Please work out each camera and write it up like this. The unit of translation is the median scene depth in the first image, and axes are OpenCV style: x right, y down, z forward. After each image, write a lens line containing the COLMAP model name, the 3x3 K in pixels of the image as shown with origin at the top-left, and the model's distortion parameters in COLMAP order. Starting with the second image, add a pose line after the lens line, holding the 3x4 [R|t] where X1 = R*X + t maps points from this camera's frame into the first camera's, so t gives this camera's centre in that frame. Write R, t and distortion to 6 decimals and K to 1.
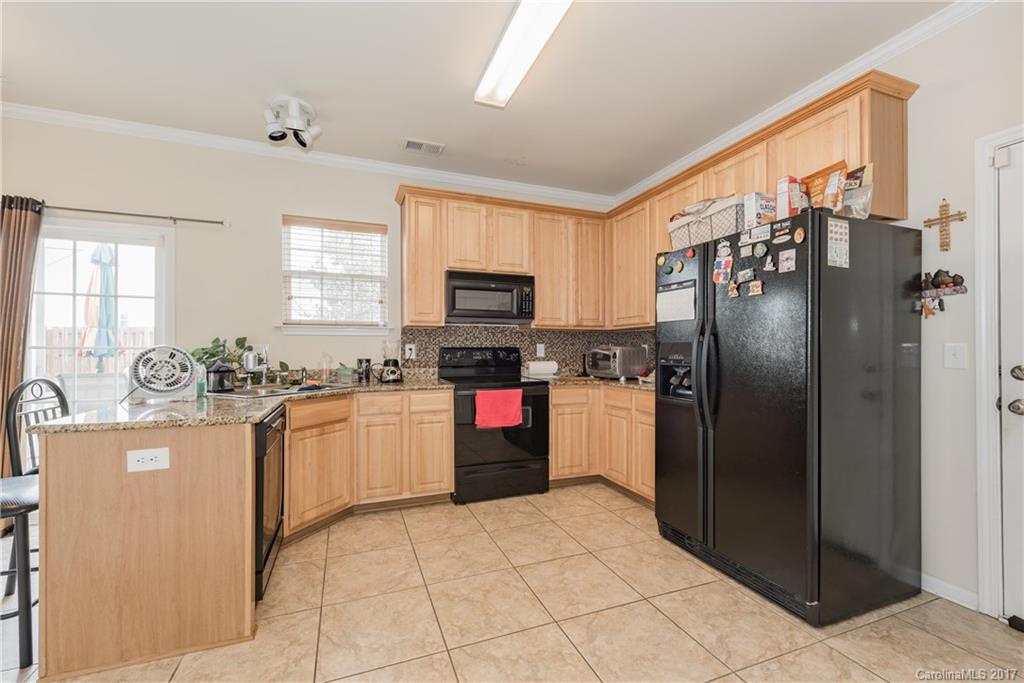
lens RADIAL K [[418.9, 0, 509.7], [0, 418.9, 347.6], [0, 0, 1]] dist [0.000354, -0.000014]
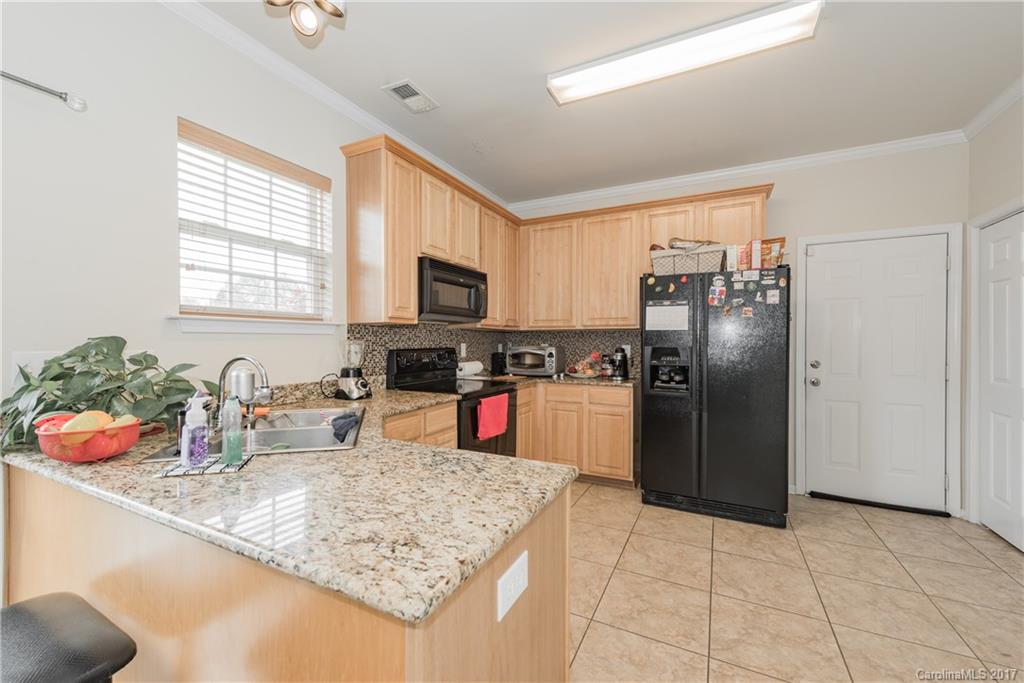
lens RADIAL K [[411.8, 0, 512.0], [0, 411.8, 341.5], [0, 0, 1]] dist [0.000396, -0.000114]
pose [[0.739486, 0.000777, 0.673171, -0.595455], [-0.008381, 0.999932, 0.008053, -0.026771], [-0.673119, -0.011597, 0.739443, 0.296347]]
